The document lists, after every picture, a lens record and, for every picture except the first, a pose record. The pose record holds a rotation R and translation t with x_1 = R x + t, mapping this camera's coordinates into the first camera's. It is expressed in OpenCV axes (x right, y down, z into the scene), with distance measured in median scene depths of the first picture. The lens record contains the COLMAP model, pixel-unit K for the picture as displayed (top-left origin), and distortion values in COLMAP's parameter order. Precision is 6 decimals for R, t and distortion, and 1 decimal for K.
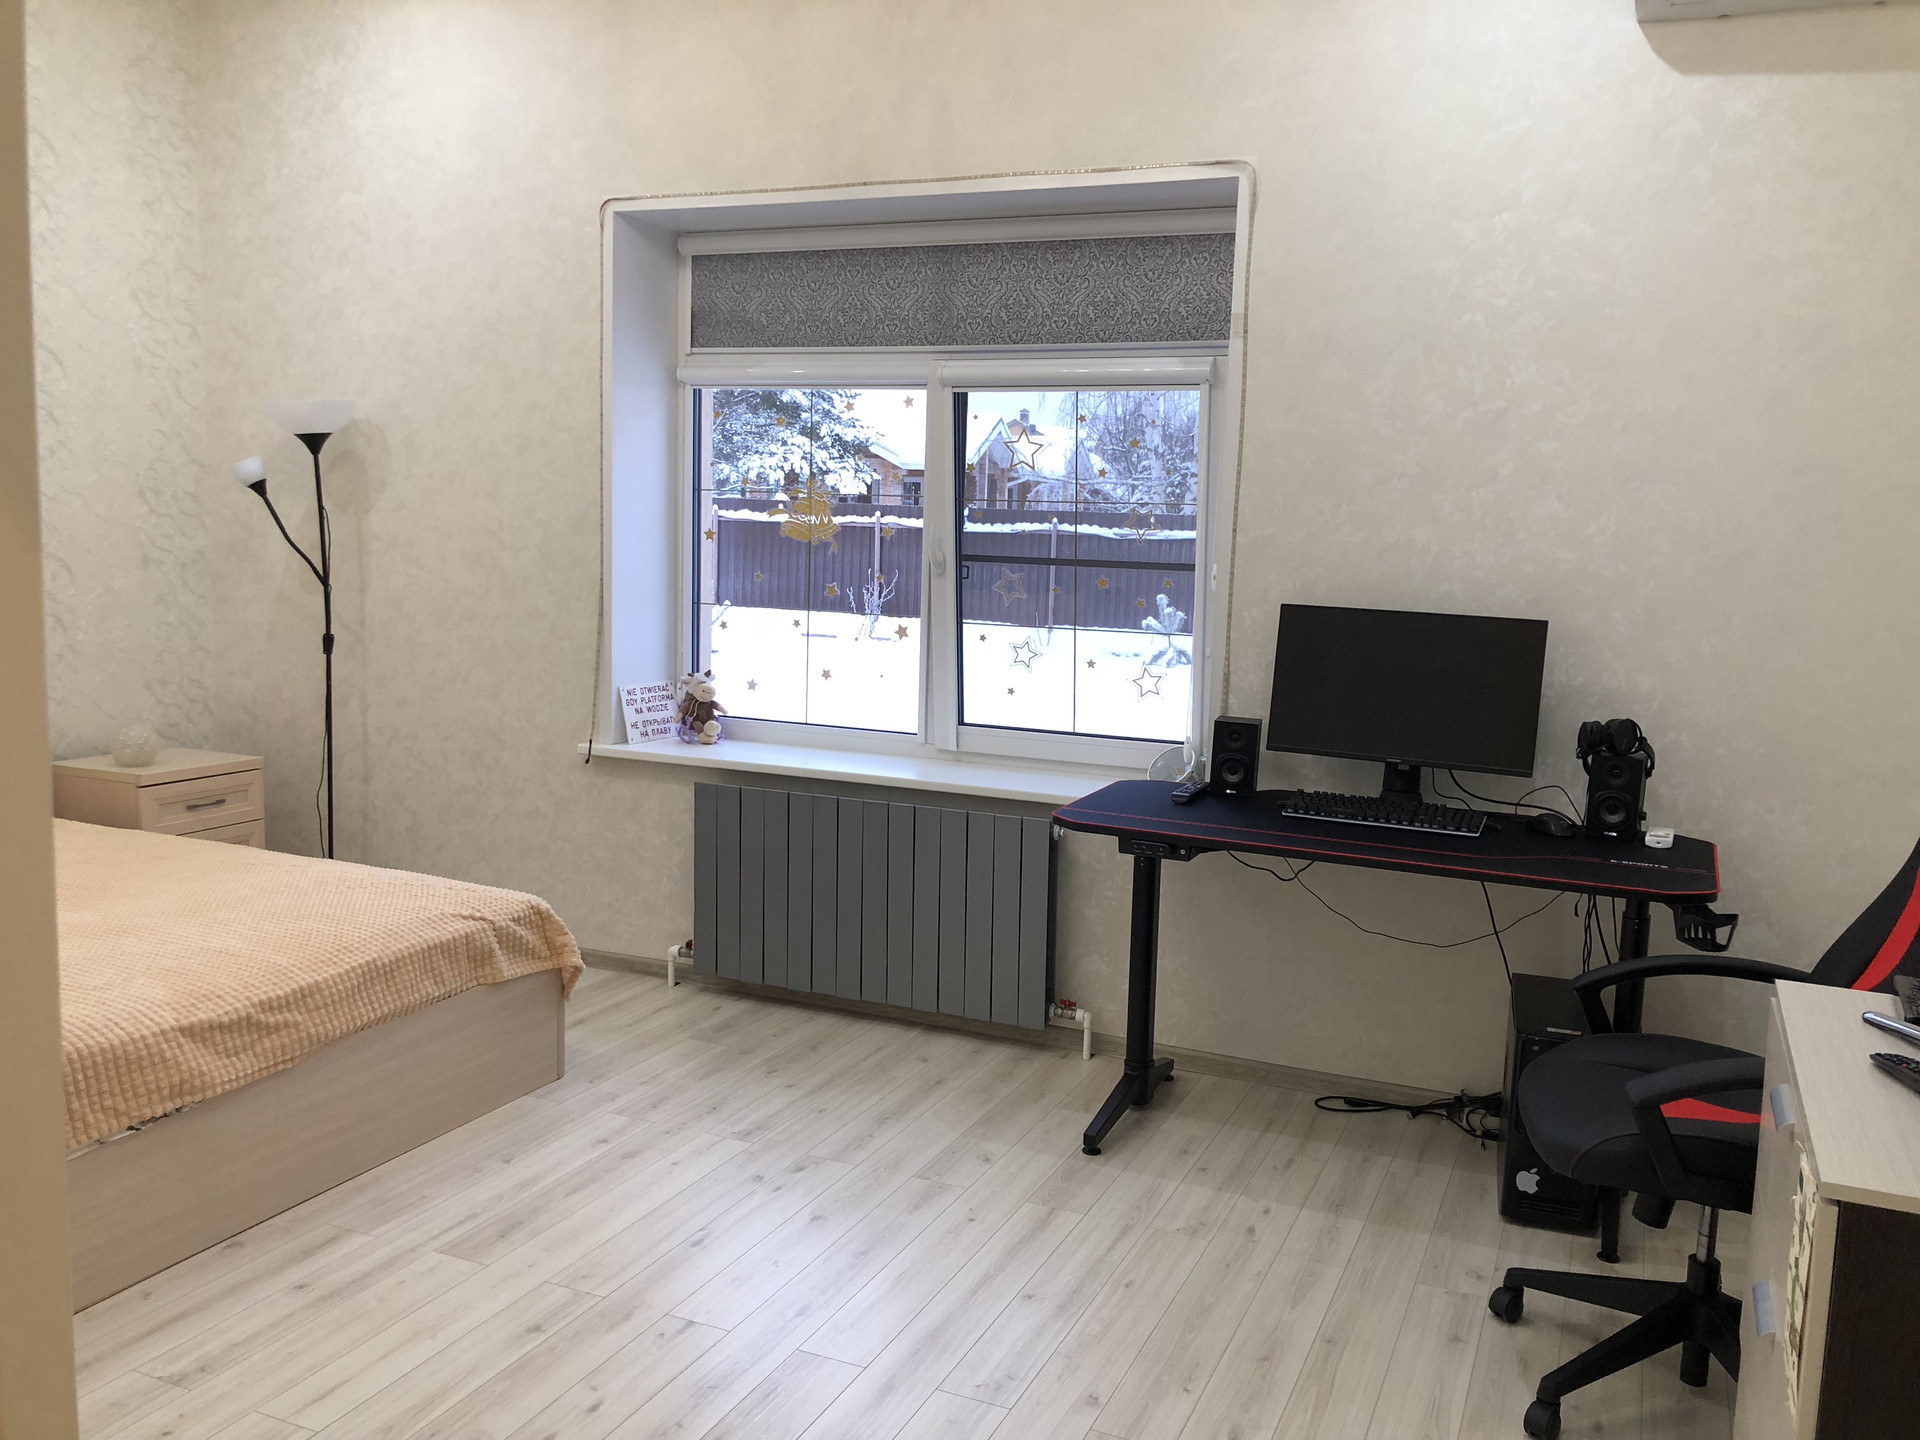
lens RADIAL K [[1586.7, 0, 962.6], [0, 1586.7, 699.1], [0, 0, 1]] dist [0.069877, -0.061394]
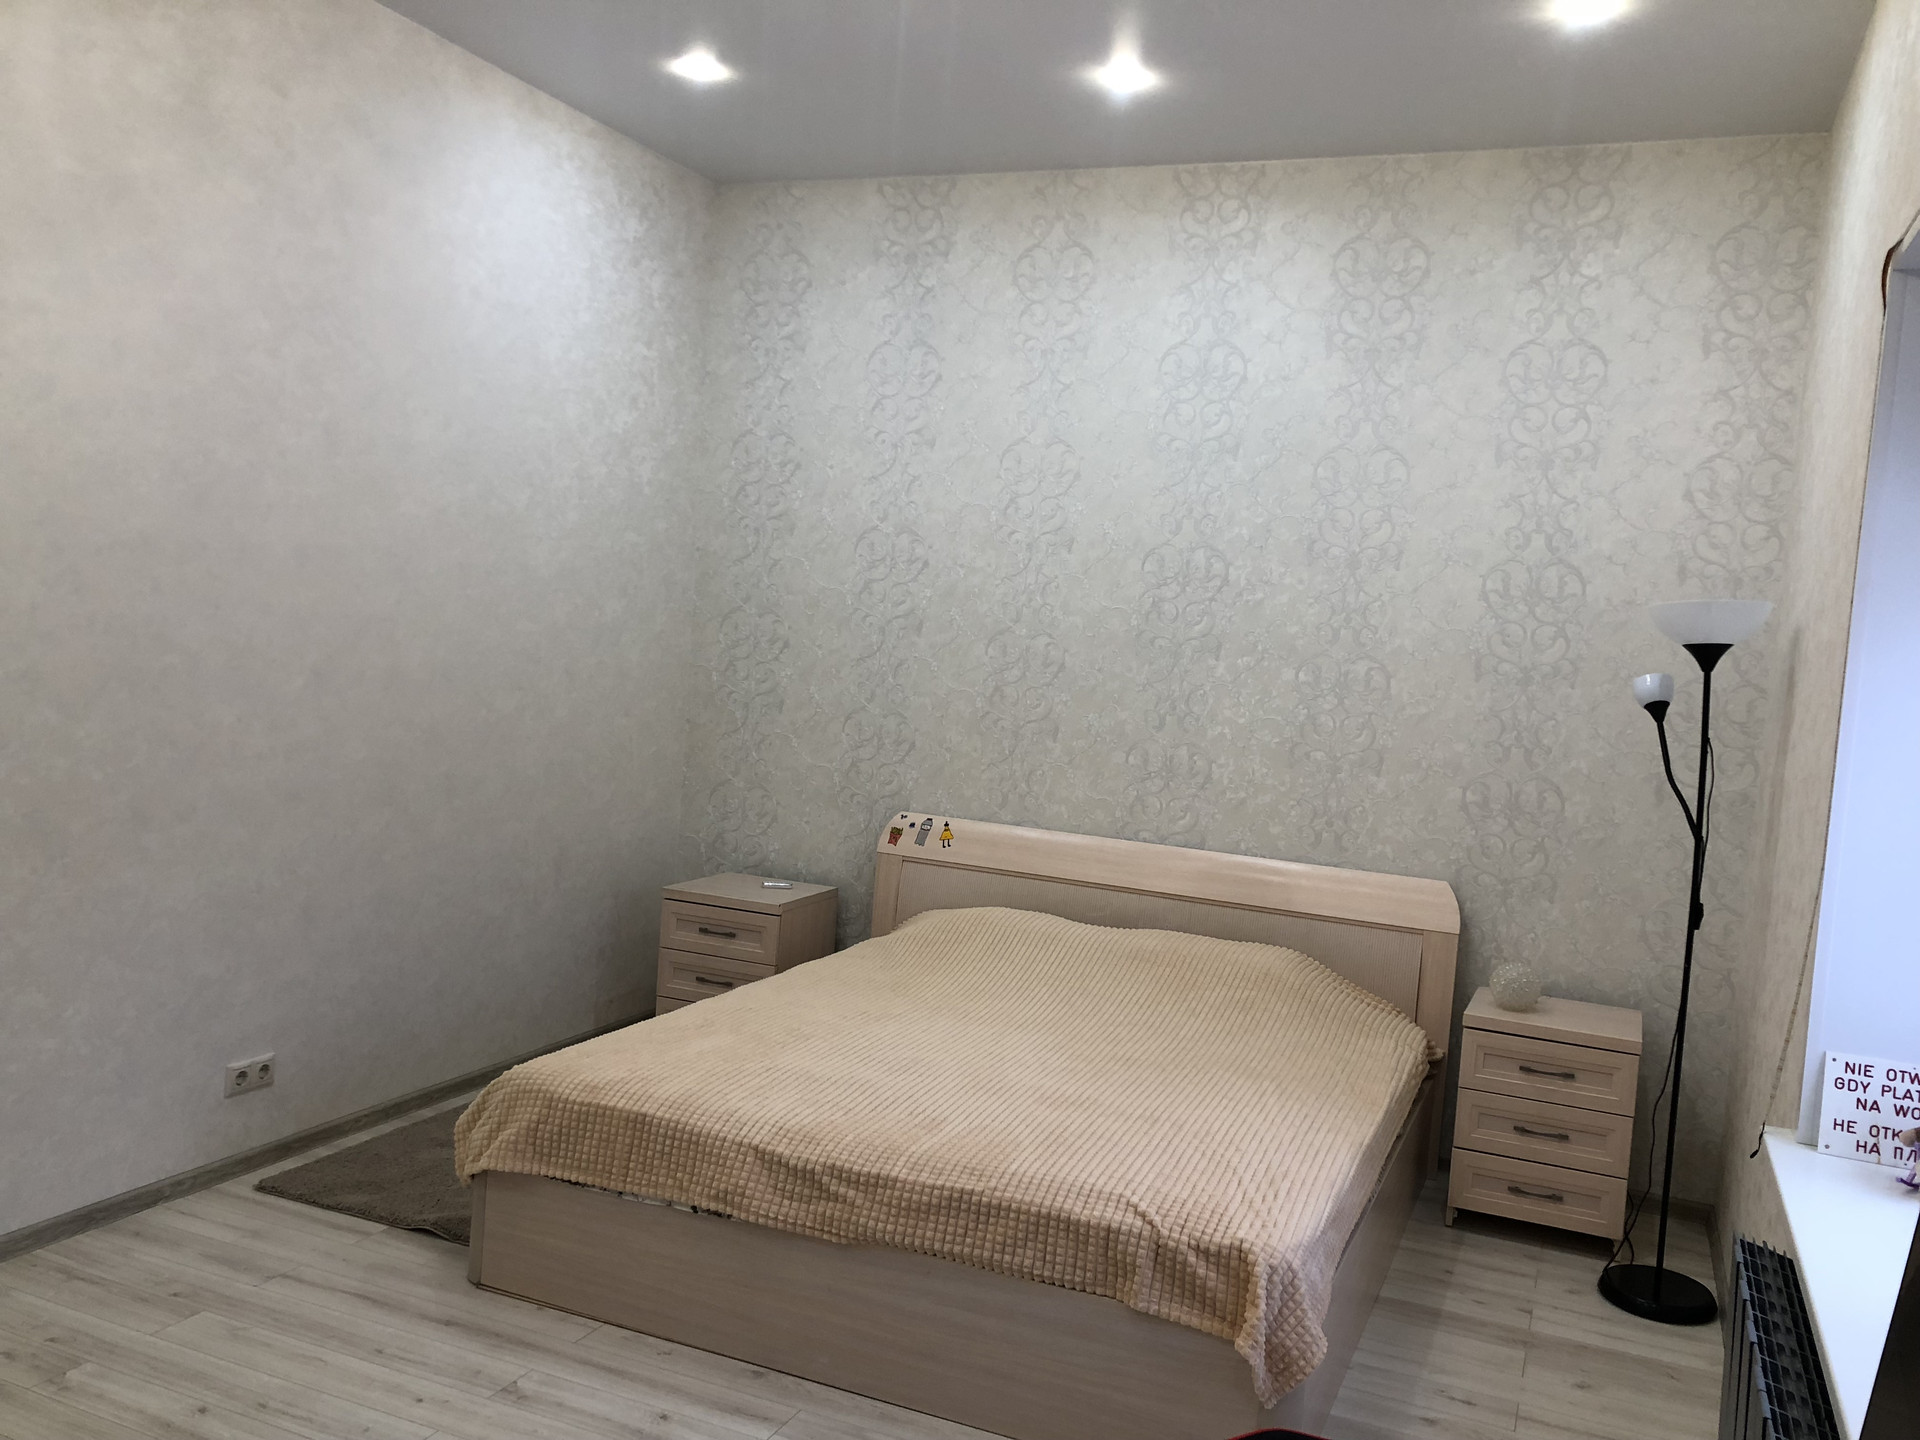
lens RADIAL K [[1558.8, 0, 970.2], [0, 1558.8, 721.1], [0, 0, 1]] dist [0.039854, -0.048049]
pose [[0.017272, 0.031039, -0.999369, 0.475187], [-0.181001, 0.983101, 0.027406, -0.115235], [0.983331, 0.180413, 0.022599, 0.862336]]
